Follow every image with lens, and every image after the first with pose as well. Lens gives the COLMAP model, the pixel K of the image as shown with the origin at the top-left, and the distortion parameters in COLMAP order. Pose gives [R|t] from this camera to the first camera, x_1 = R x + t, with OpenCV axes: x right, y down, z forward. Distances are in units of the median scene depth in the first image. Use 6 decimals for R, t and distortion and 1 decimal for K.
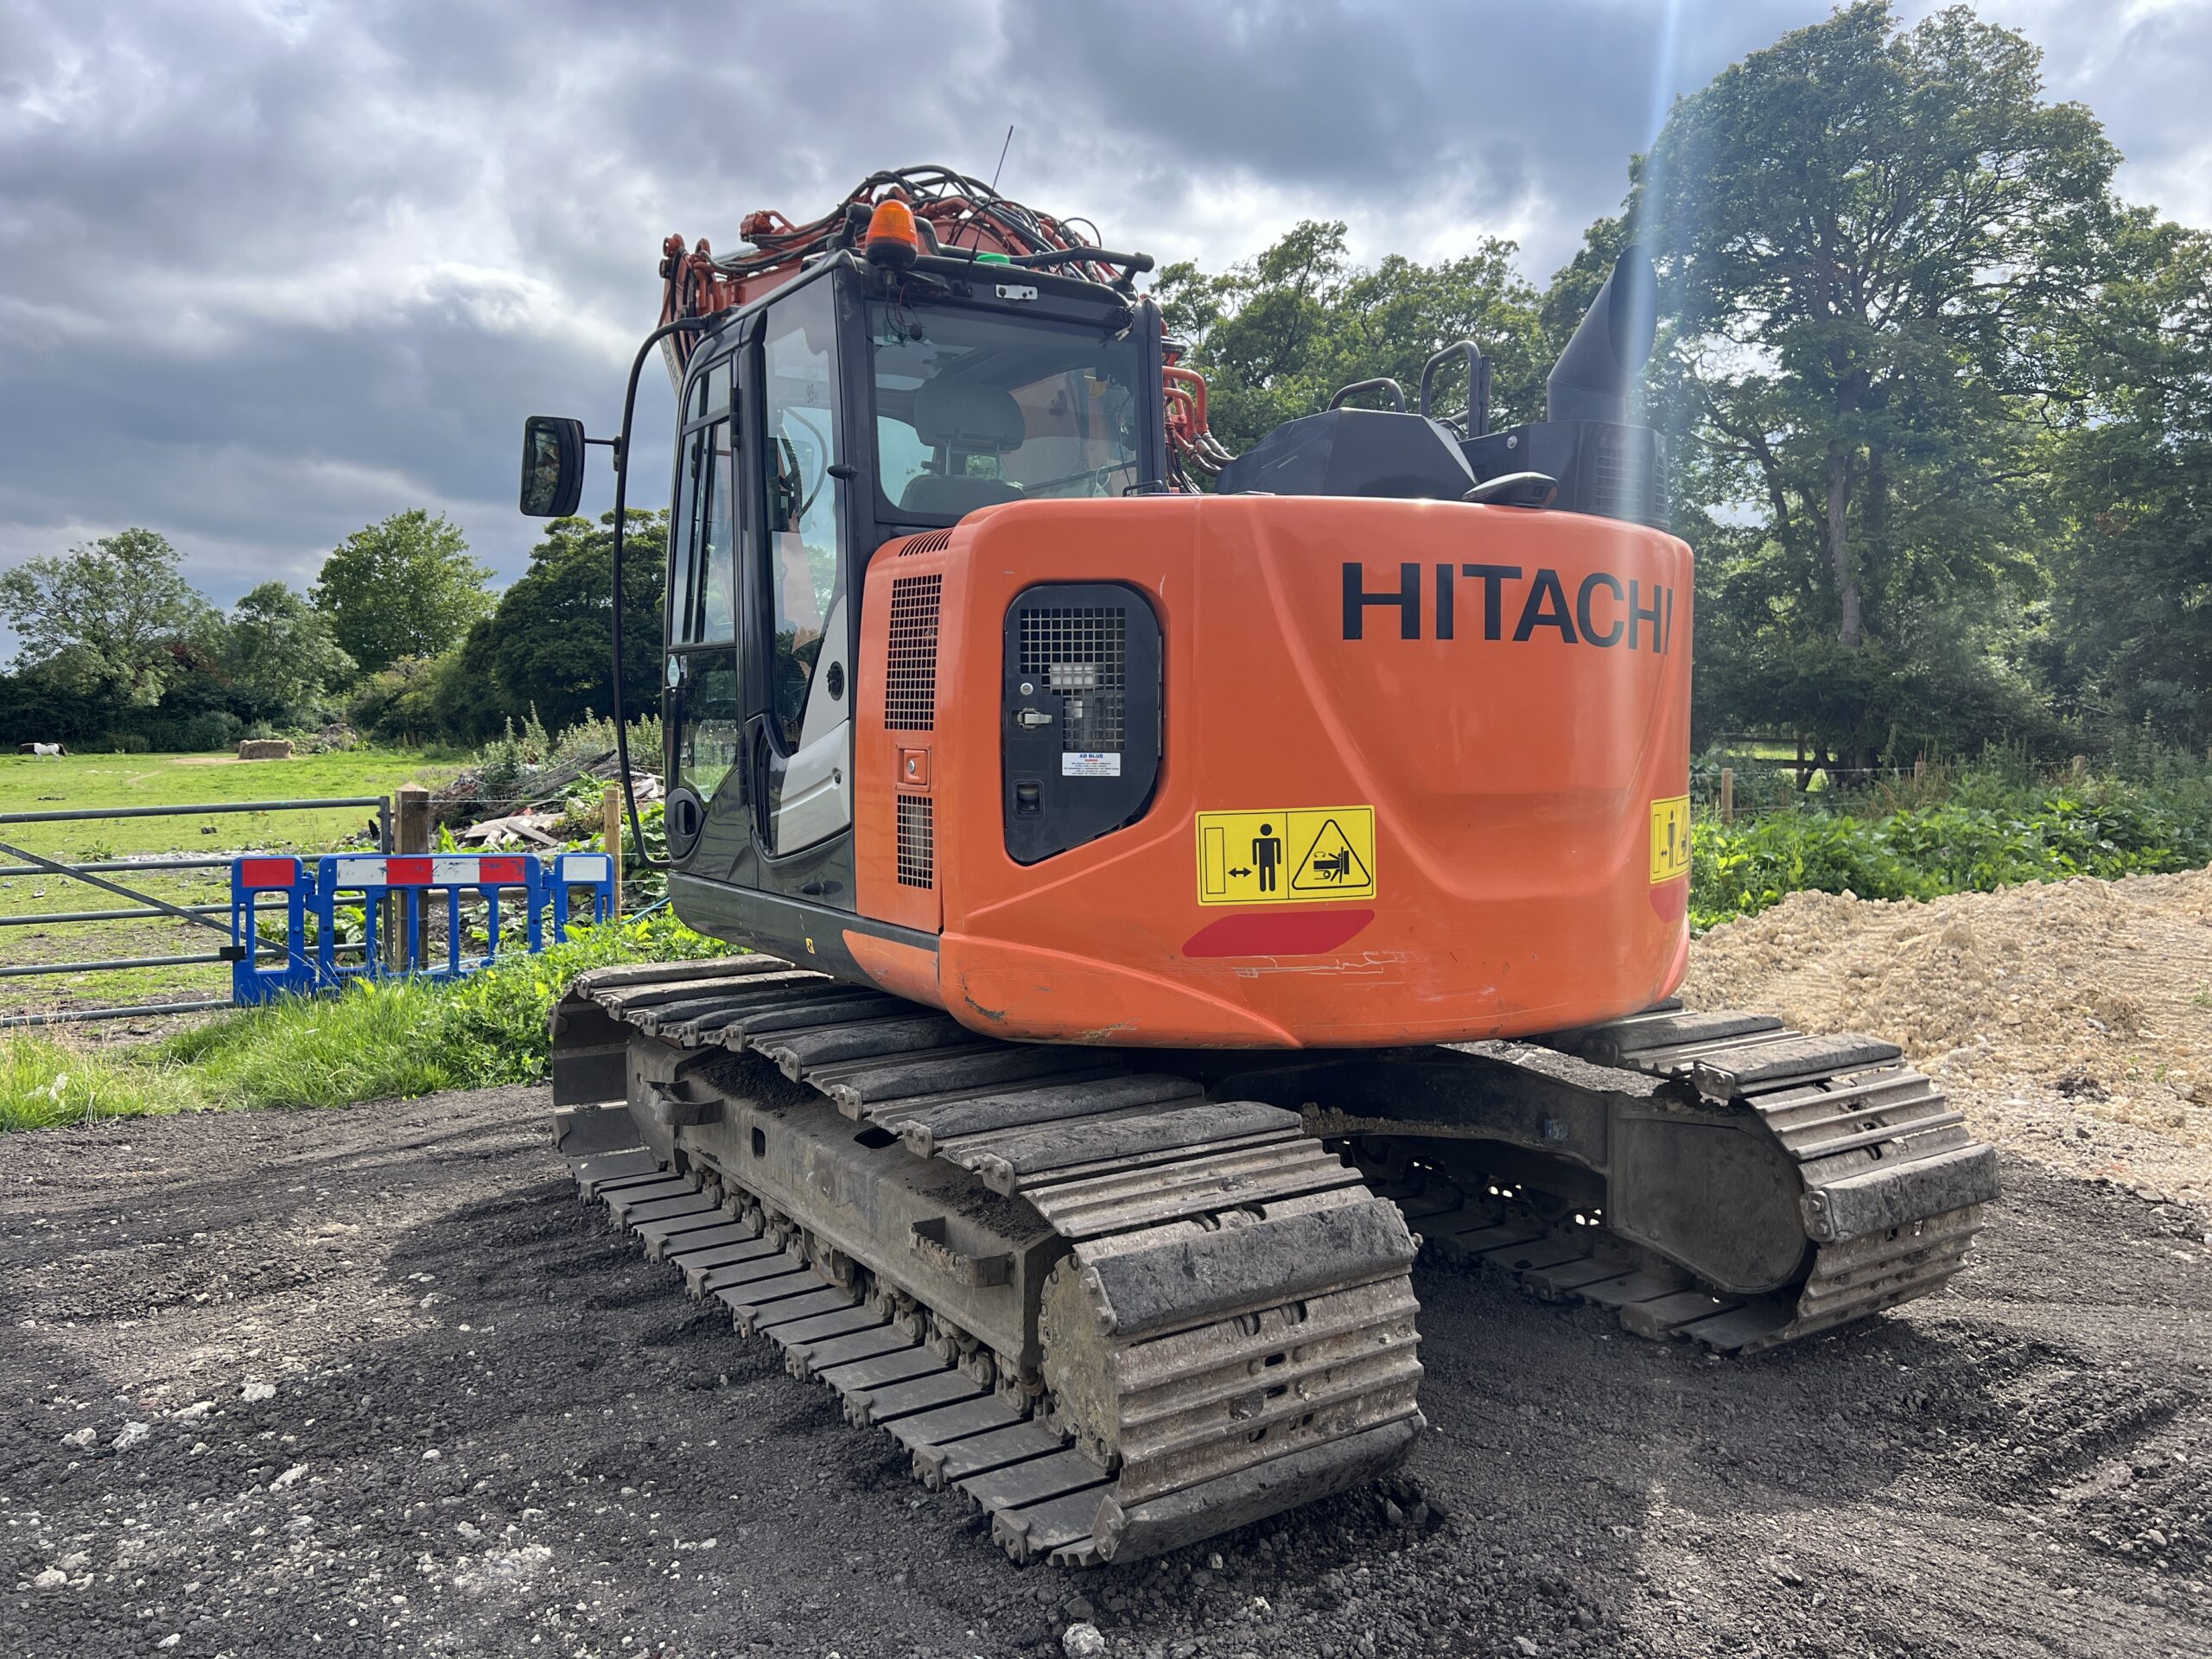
lens RADIAL K [[1668.1, 0, 1124.0], [0, 1668.1, 844.5], [0, 0, 1]] dist [0.063109, -0.103070]
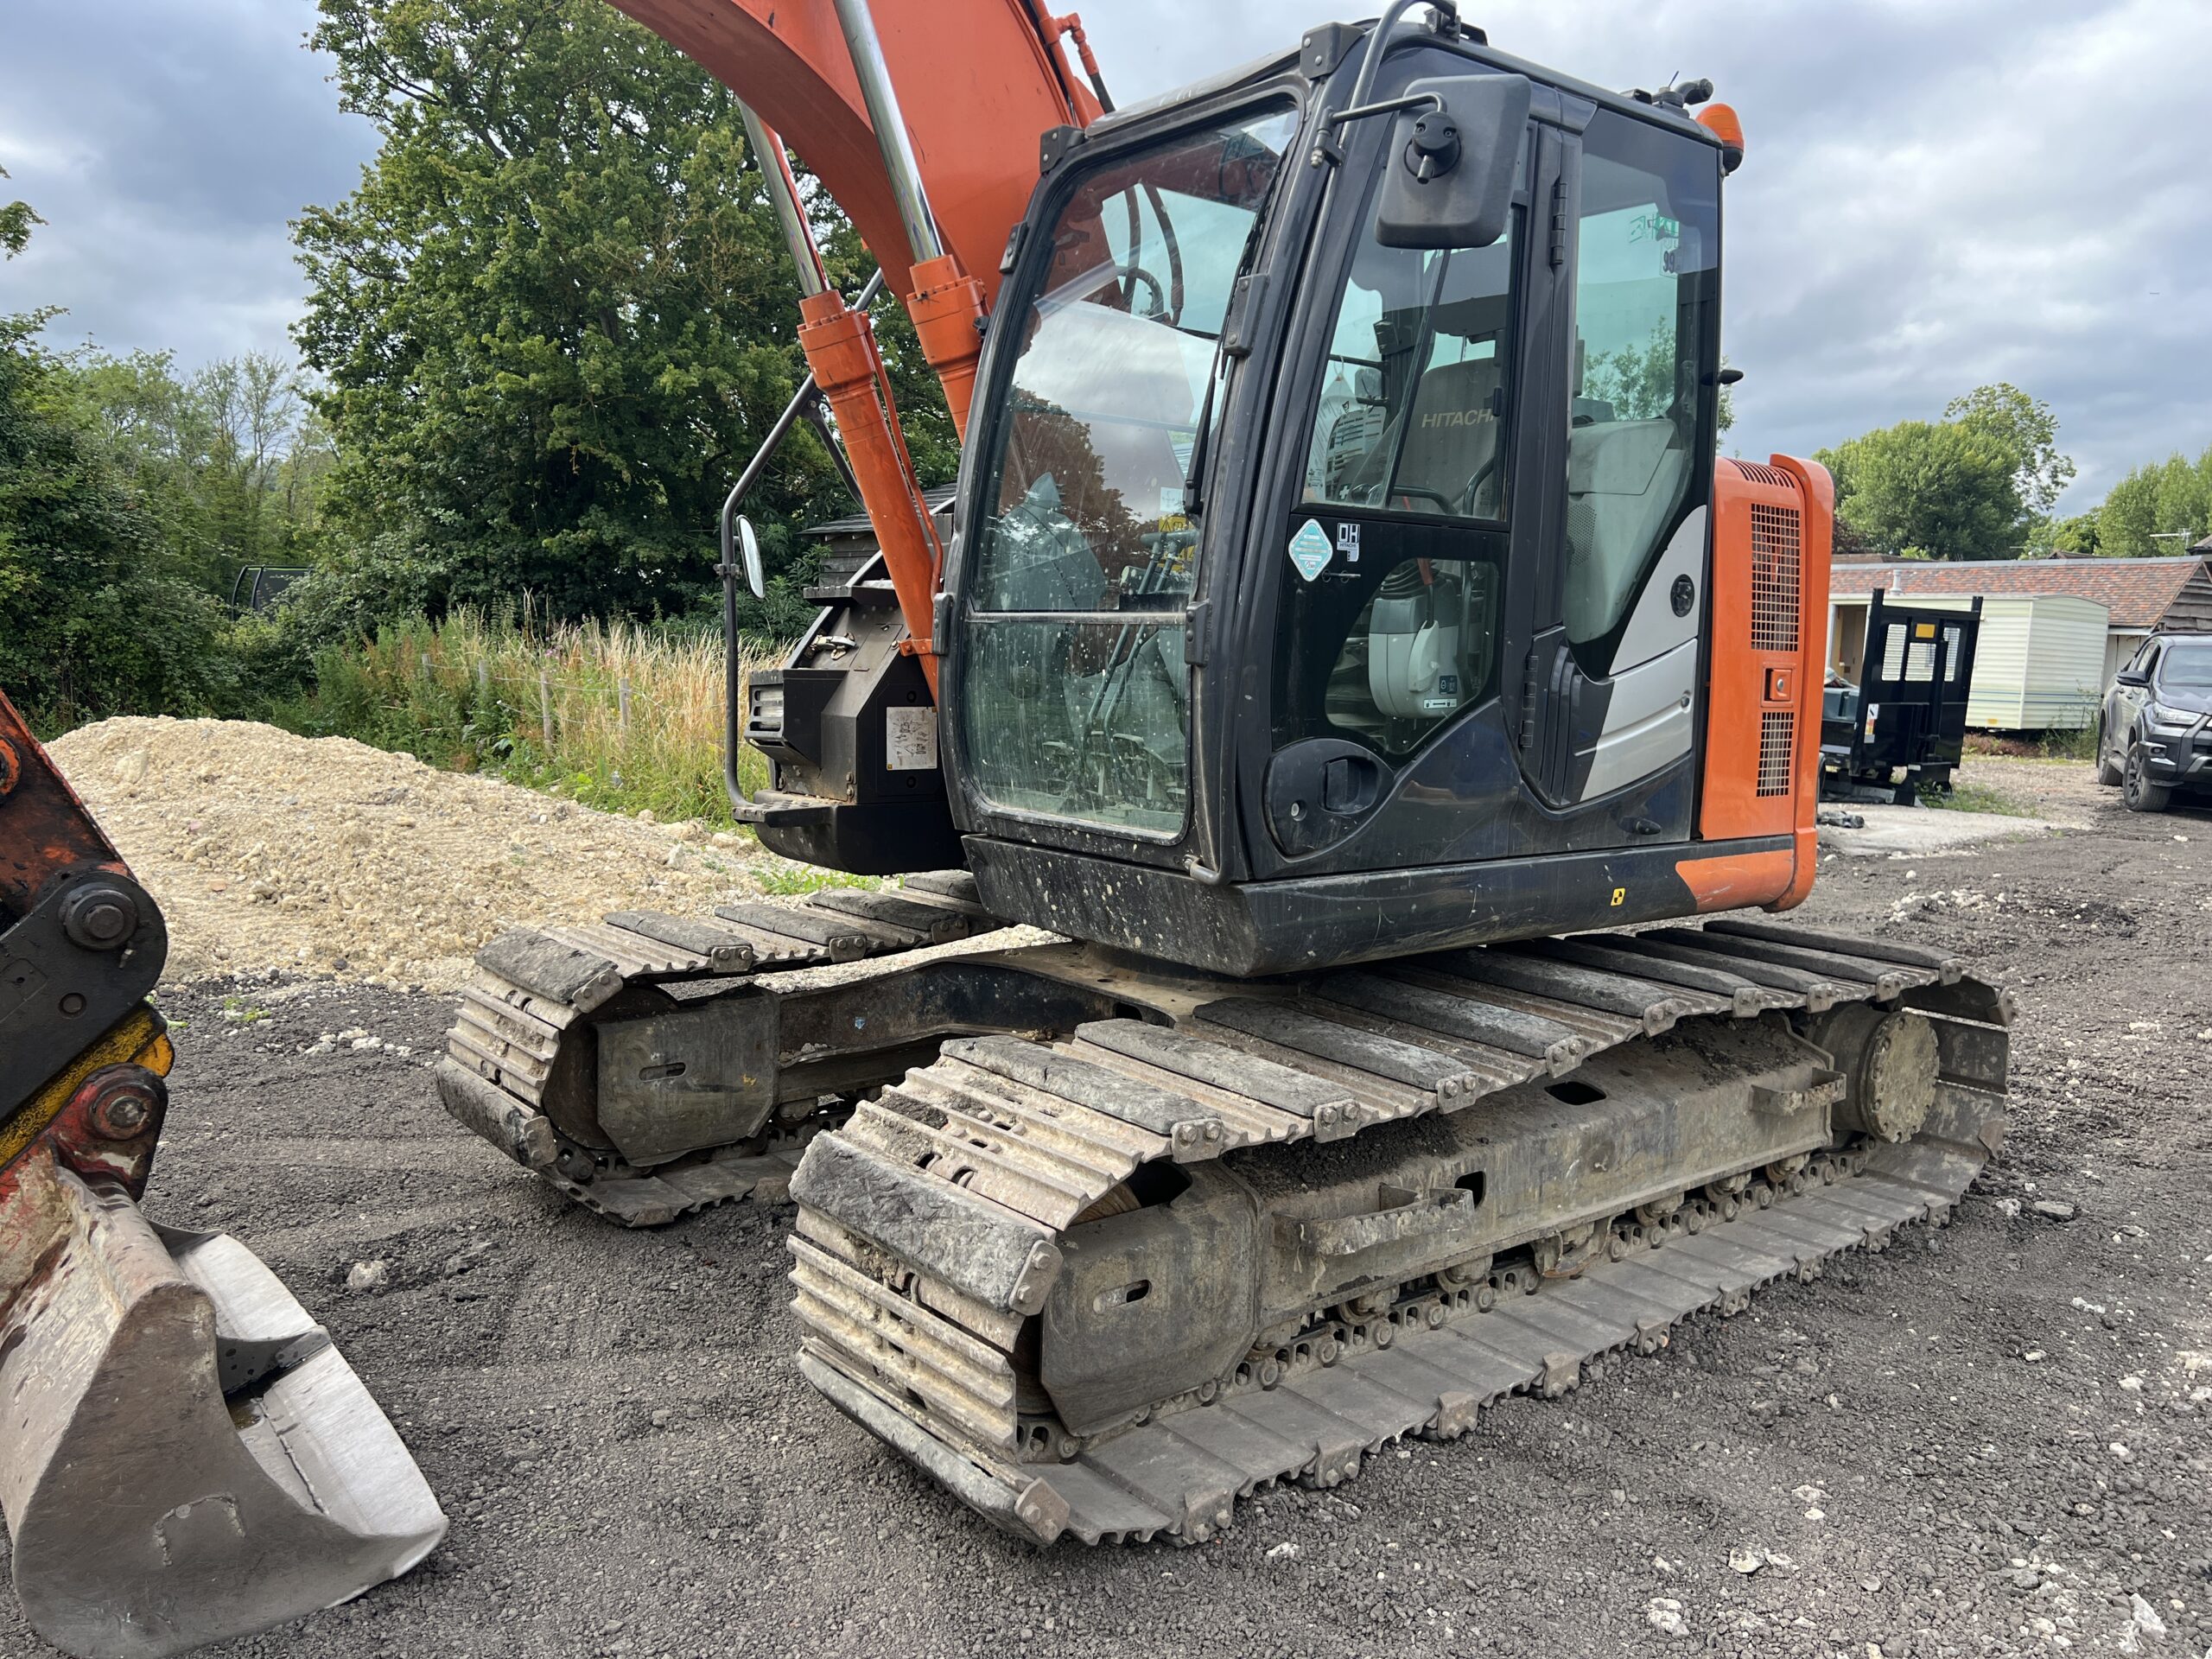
lens RADIAL K [[1657.9, 0, 1110.1], [0, 1657.9, 822.0], [0, 0, 1]] dist [0.061066, -0.065678]
pose [[-0.081615, -0.118767, 0.989562, -0.849606], [0.045909, 0.991373, 0.122770, -0.080810], [-0.995606, 0.055449, -0.075458, 1.100921]]
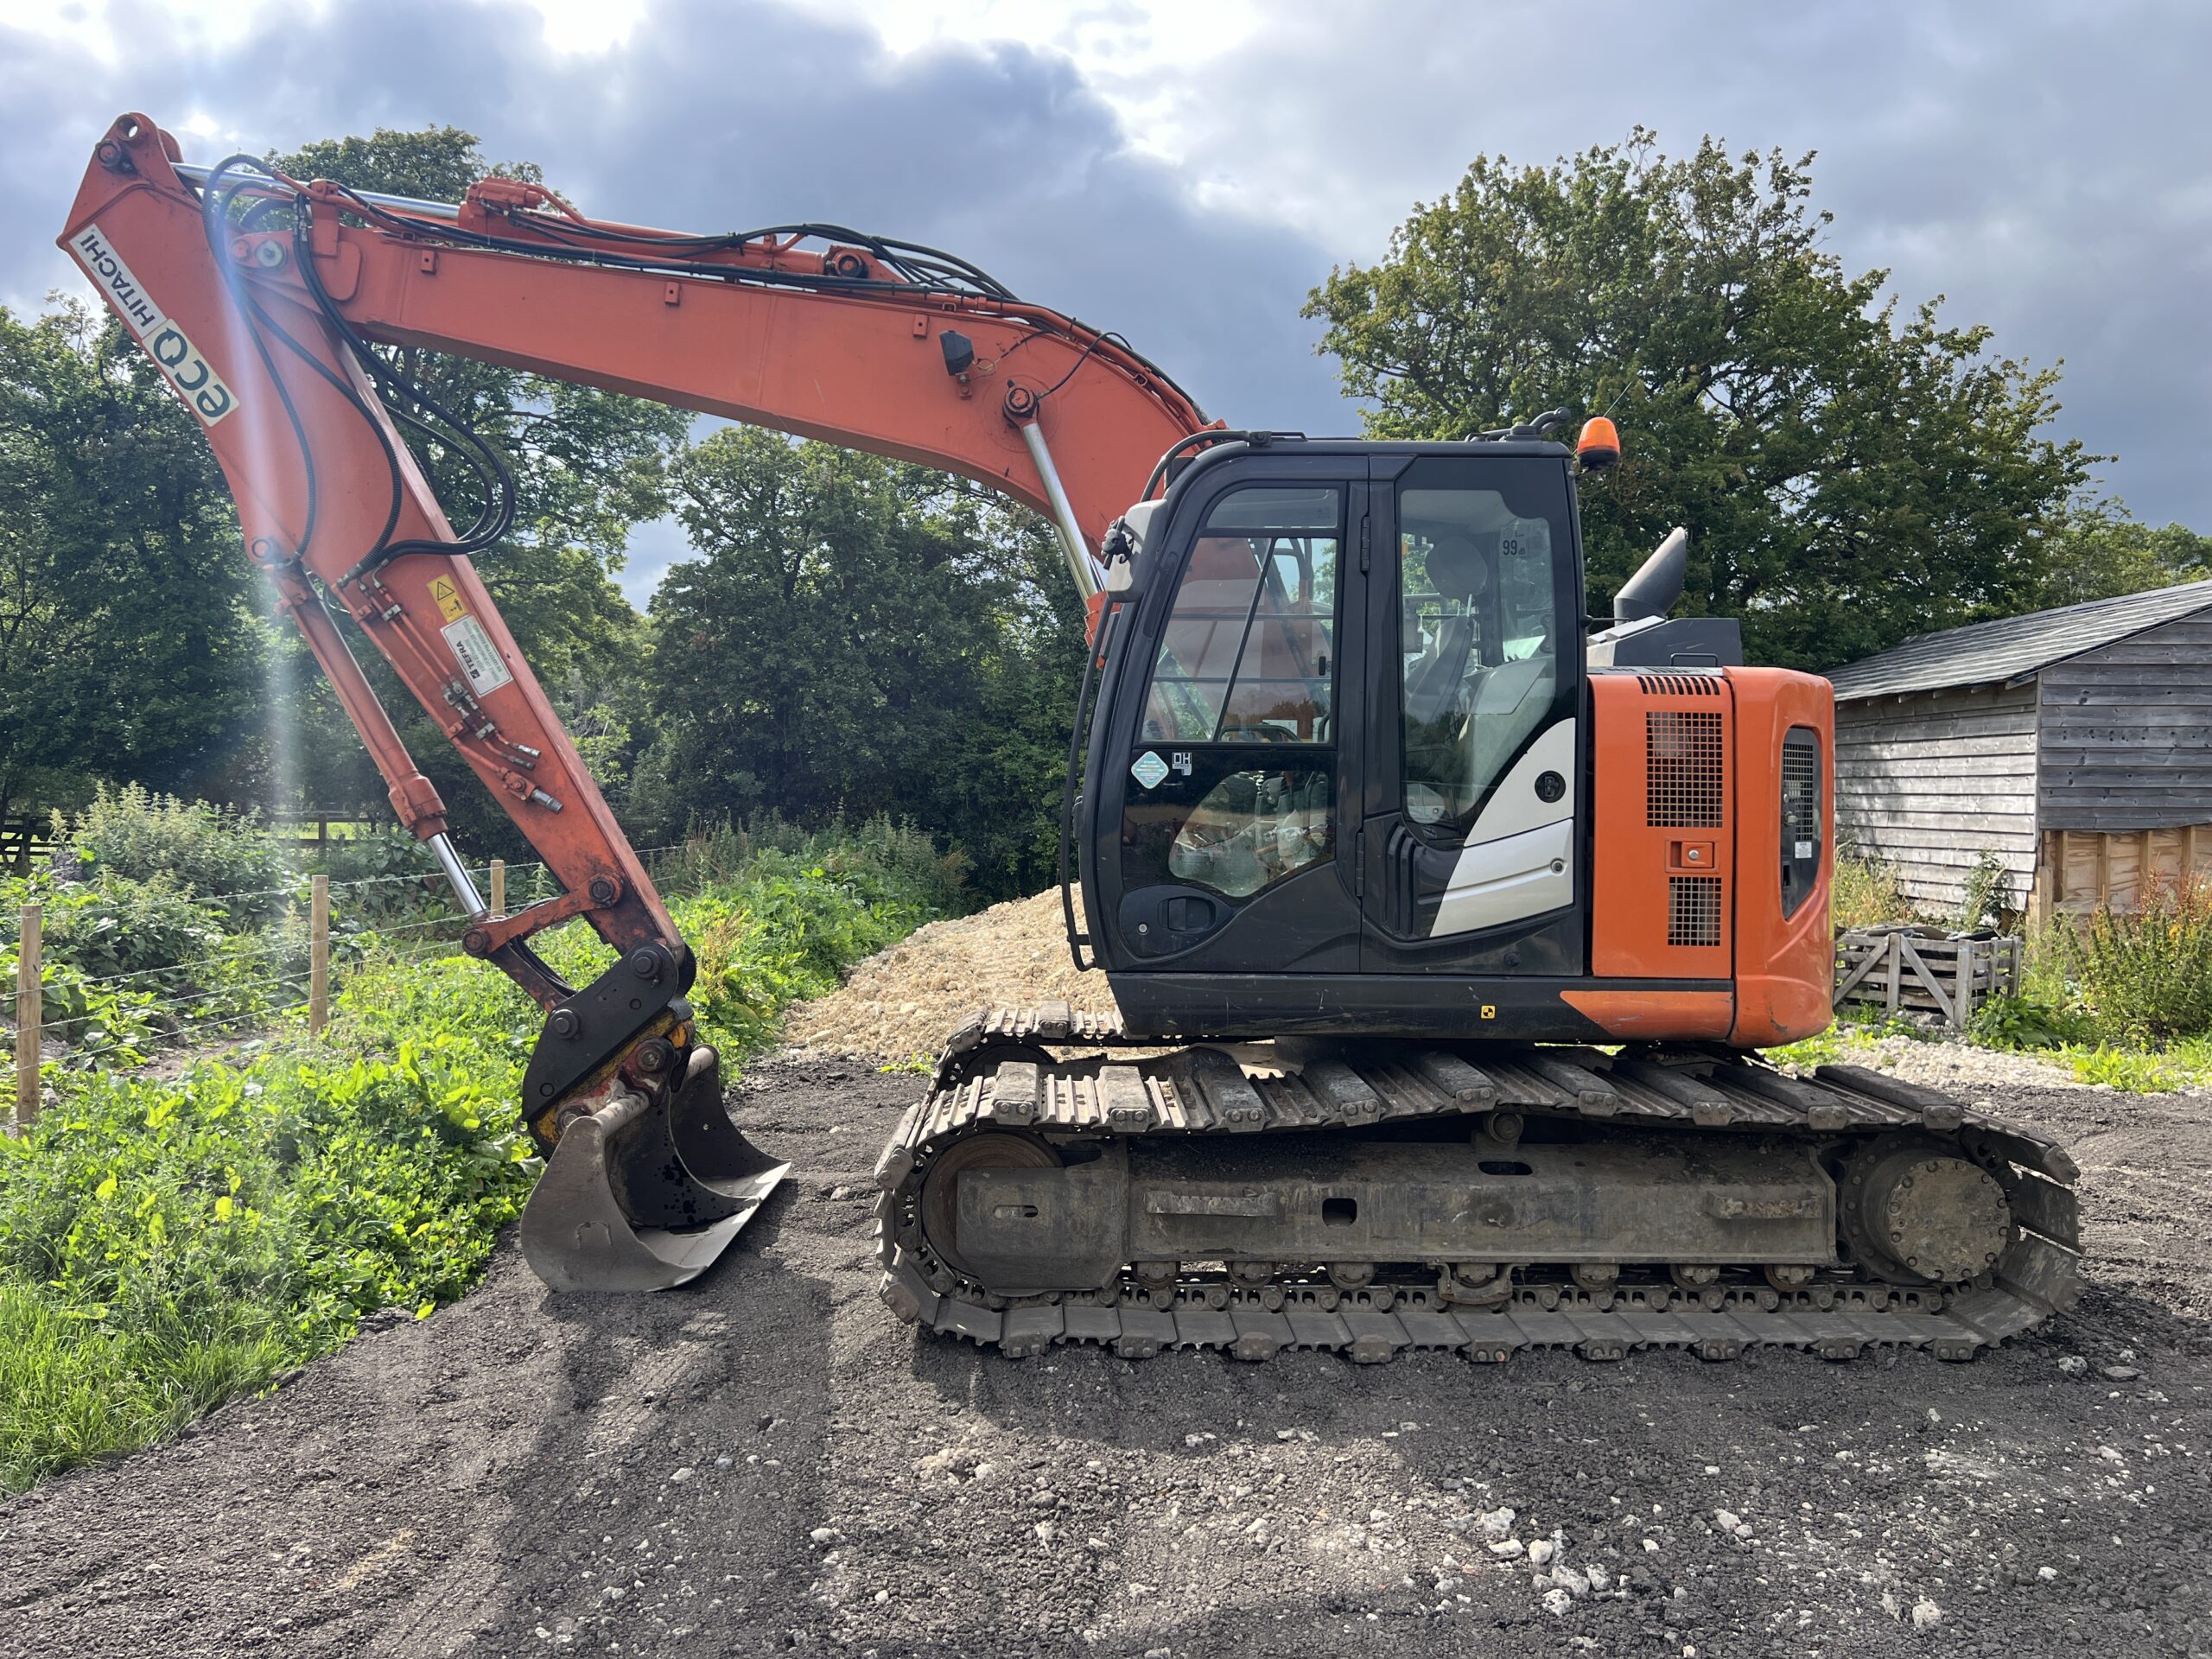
lens RADIAL K [[1668.1, 0, 1124.0], [0, 1668.1, 844.5], [0, 0, 1]] dist [0.063109, -0.103070]
pose [[0.533048, -0.026506, 0.845669, -1.084662], [0.057815, 0.998314, -0.005152, -0.053704], [-0.844107, 0.051639, 0.533682, 0.483850]]
